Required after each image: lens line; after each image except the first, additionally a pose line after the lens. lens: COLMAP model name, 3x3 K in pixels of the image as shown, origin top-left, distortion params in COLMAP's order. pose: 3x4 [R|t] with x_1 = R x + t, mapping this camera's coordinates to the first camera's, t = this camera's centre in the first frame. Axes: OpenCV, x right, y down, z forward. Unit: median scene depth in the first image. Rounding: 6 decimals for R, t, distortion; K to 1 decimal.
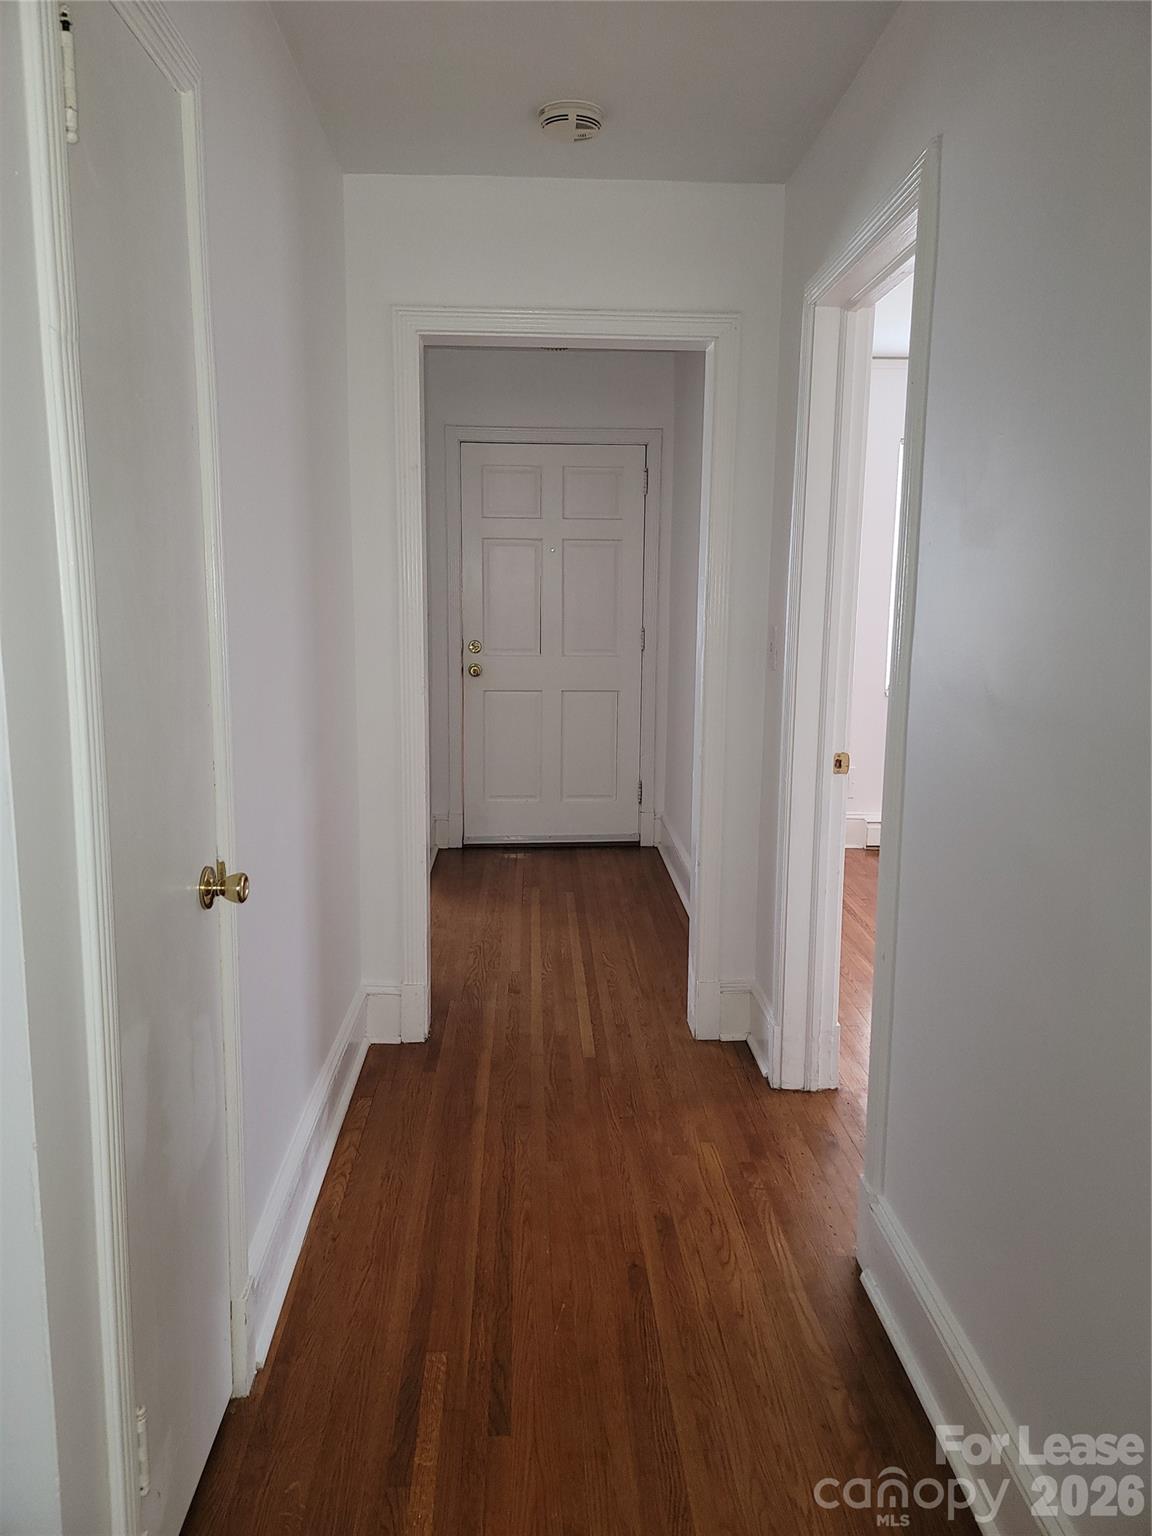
lens RADIAL K [[1134.5, 0, 576.0], [0, 1134.5, 768.0], [0, 0, 1]] dist [0.008014, 0.002729]
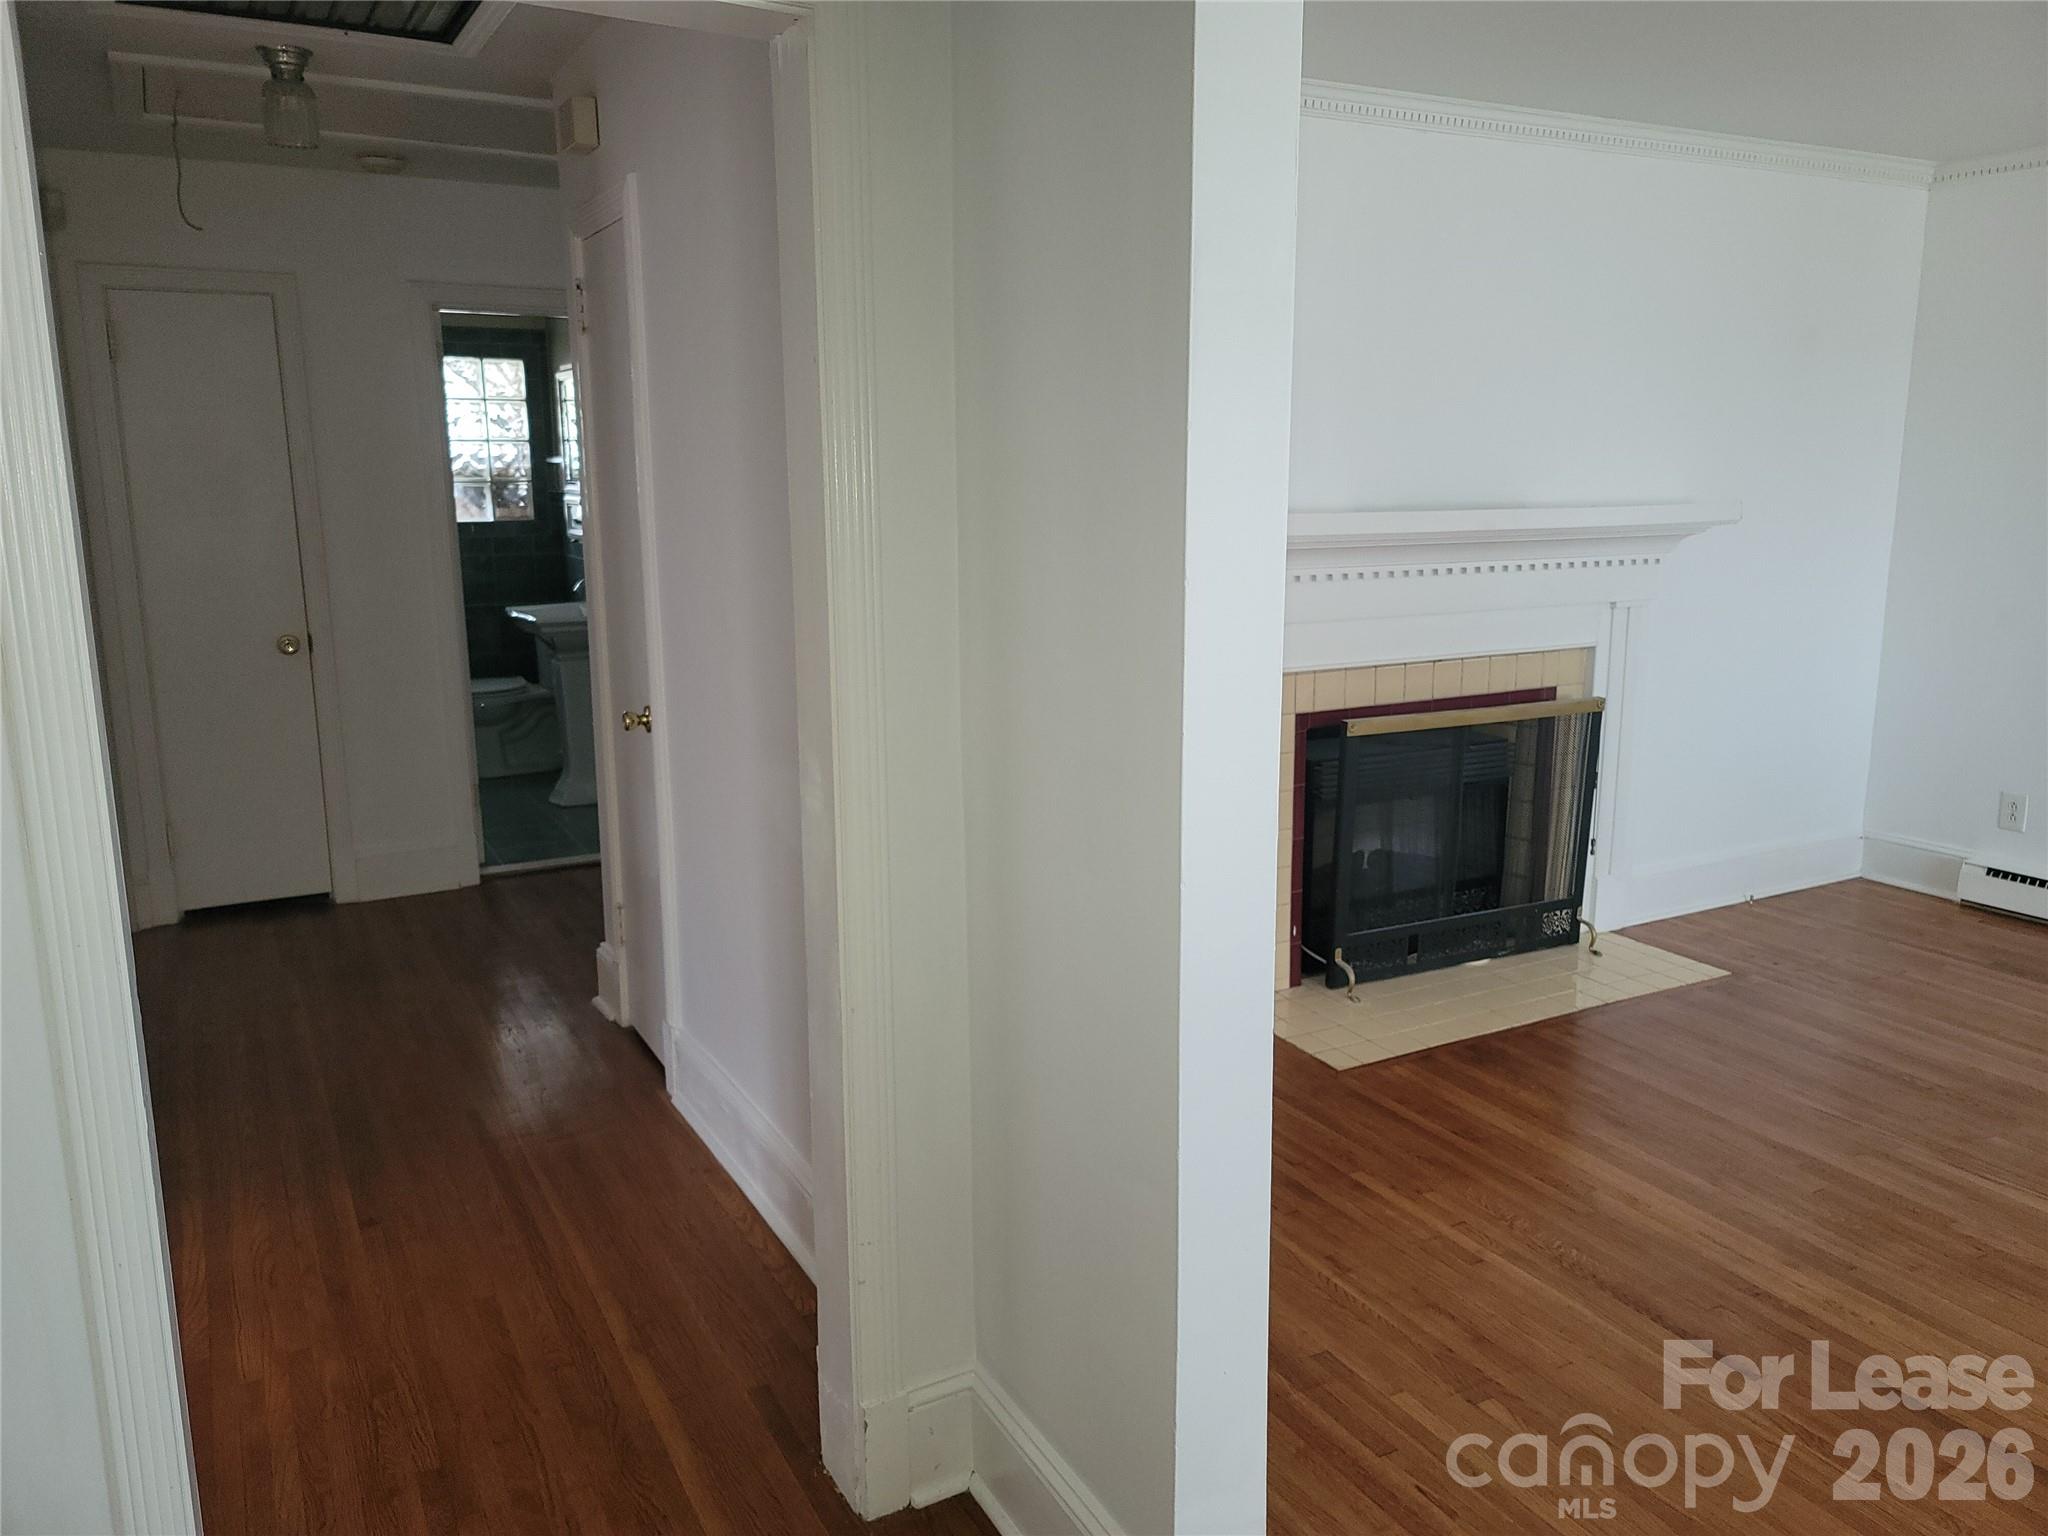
lens RADIAL K [[1512.7, 0, 1024.0], [0, 1512.7, 768.0], [0, 0, 1]] dist [0.008014, 0.002729]
pose [[-0.899336, 0.083755, -0.429162, 0.057875], [-0.076427, 0.936265, 0.342880, -0.332311], [0.430527, 0.341164, -0.835616, 1.757618]]
